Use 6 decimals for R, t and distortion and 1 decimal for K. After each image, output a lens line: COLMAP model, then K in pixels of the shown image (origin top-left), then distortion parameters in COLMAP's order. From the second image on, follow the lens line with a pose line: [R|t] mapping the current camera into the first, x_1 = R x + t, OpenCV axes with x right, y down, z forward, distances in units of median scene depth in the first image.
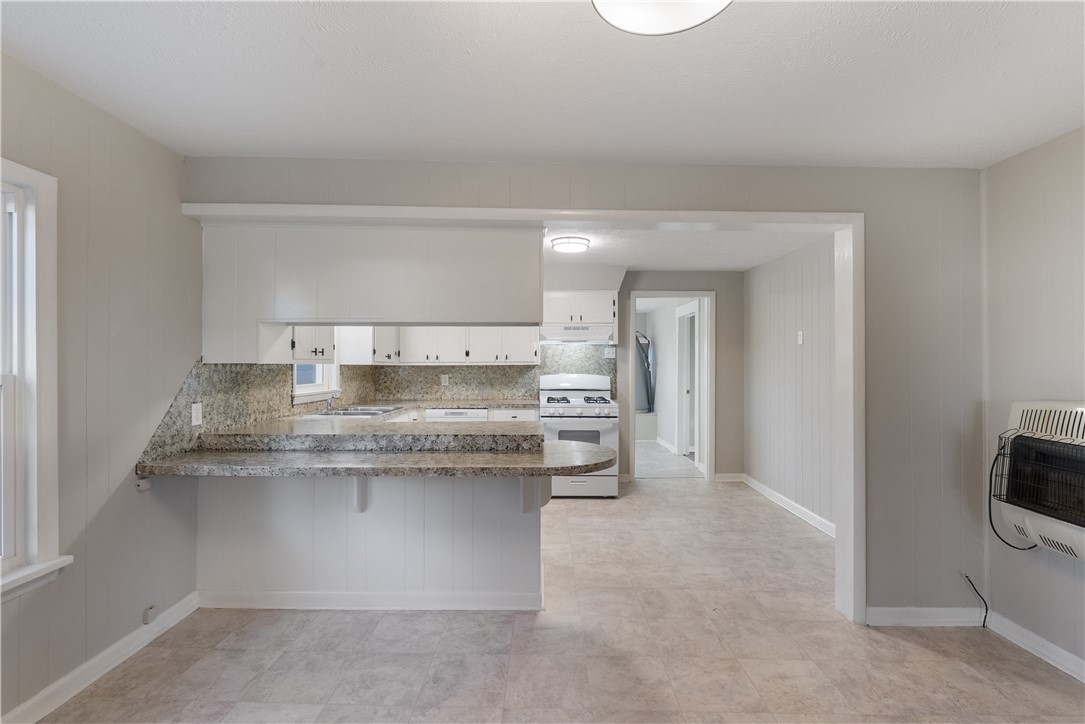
lens RADIAL K [[488.7, 0, 542.5], [0, 488.7, 362.0], [0, 0, 1]] dist [-0.005959, -0.000095]
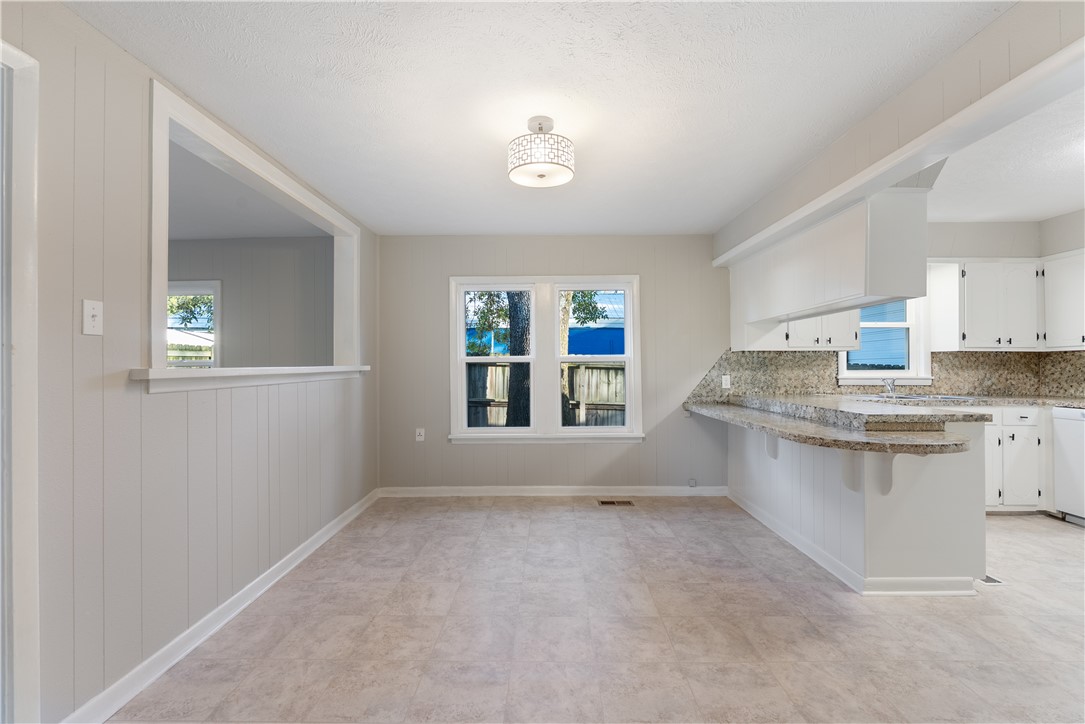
lens RADIAL K [[477.7, 0, 544.2], [0, 477.7, 363.4], [0, 0, 1]] dist [-0.003344, -0.000144]
pose [[-0.008901, -0.008760, -0.999922, 0.801348], [0.007721, 0.999931, -0.008828, 0.044522], [0.999931, -0.007799, -0.008833, 0.322154]]
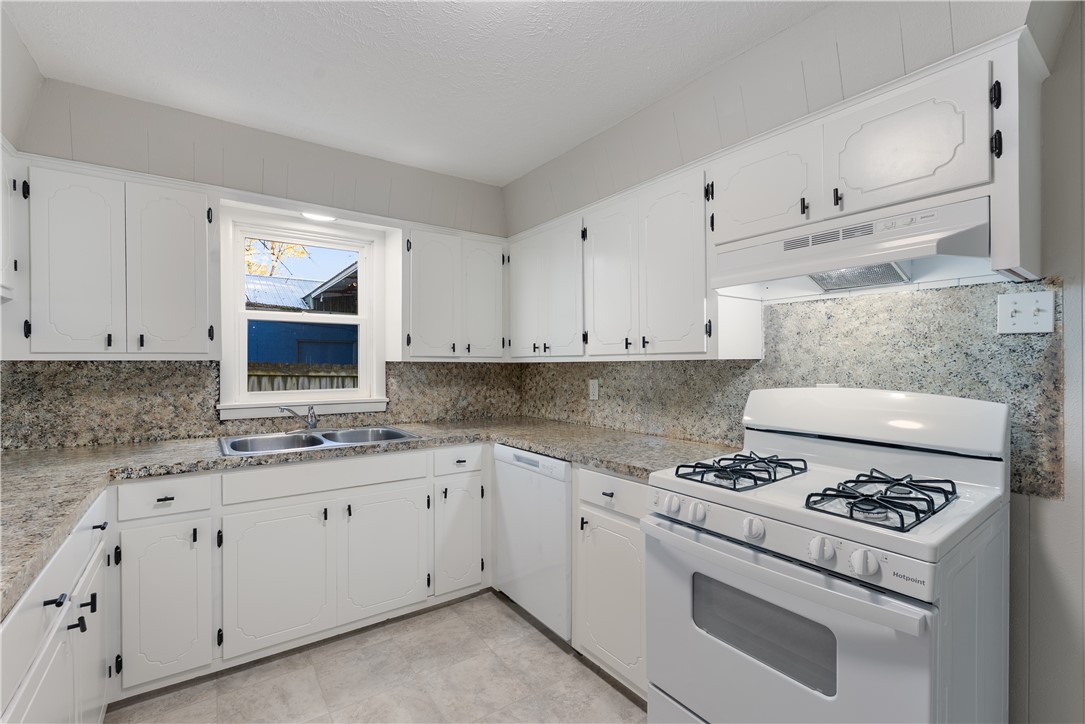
lens RADIAL K [[477.7, 0, 544.2], [0, 477.7, 363.4], [0, 0, 1]] dist [-0.003344, -0.000144]
pose [[0.577643, -0.001122, -0.816289, 0.347952], [0.007468, 0.999964, 0.003910, 0.009864], [0.816255, -0.008354, 0.577631, 1.149582]]
